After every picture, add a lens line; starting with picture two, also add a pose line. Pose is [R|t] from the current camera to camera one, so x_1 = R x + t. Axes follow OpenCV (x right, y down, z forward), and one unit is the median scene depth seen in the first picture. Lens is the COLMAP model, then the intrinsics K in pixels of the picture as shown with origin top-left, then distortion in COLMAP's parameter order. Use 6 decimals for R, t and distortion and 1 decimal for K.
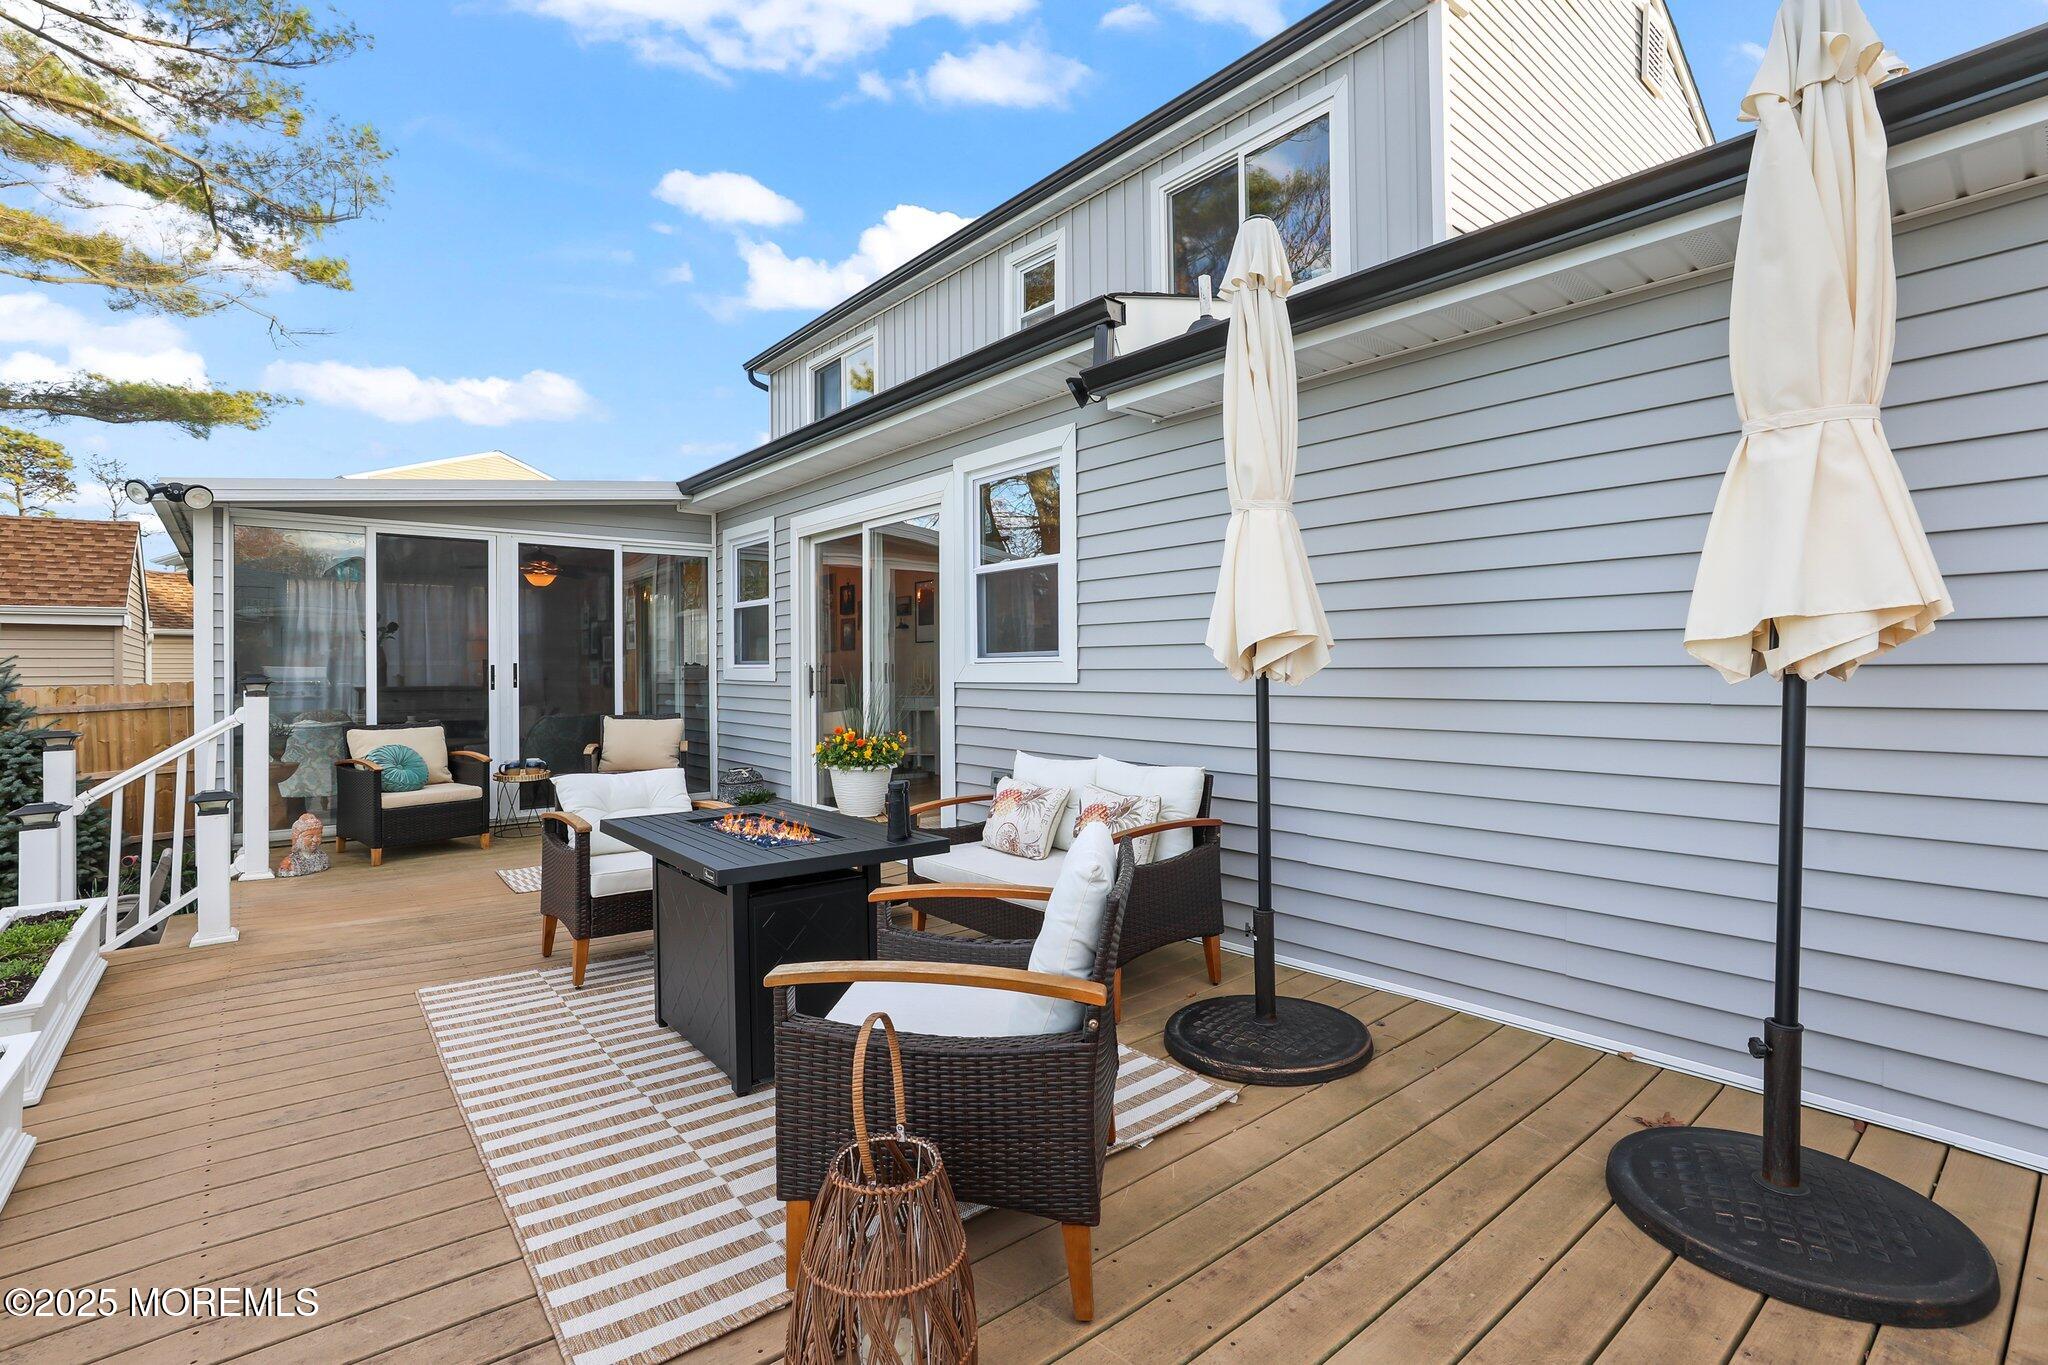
lens RADIAL K [[944.8, 0, 1036.3], [0, 944.8, 660.8], [0, 0, 1]] dist [-0.012859, 0.003932]
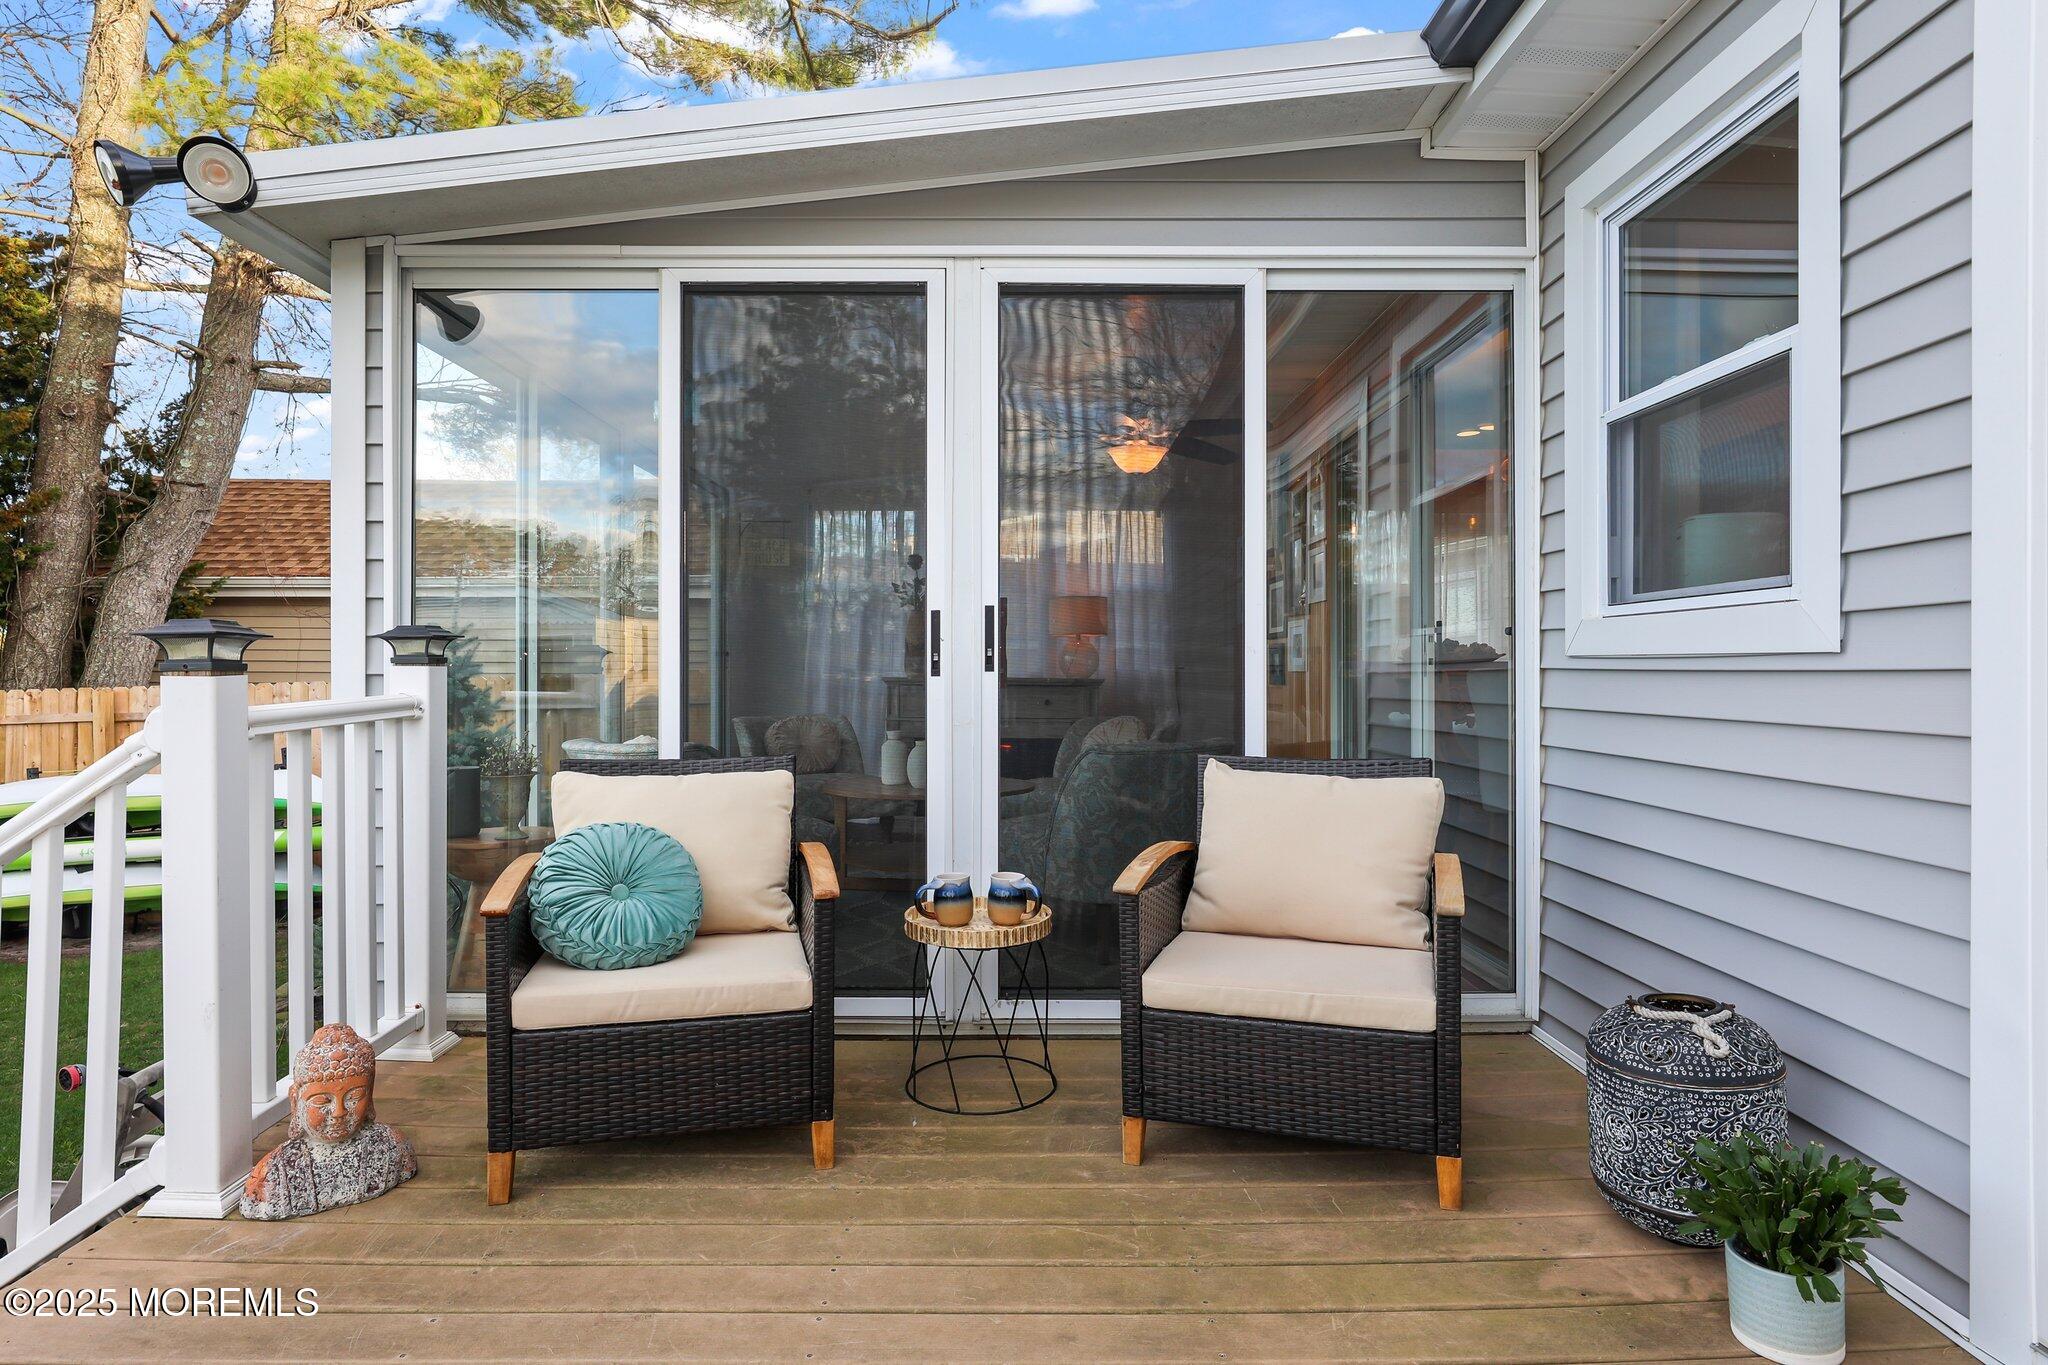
lens RADIAL K [[1127.6, 0, 1019.2], [0, 1127.6, 676.6], [0, 0, 1]] dist [-0.002870, -0.002111]
pose [[0.766715, 0.007092, -0.641948, -0.243939], [-0.000900, 0.999950, 0.009972, 0.024738], [0.641986, -0.007068, 0.766683, 0.630932]]
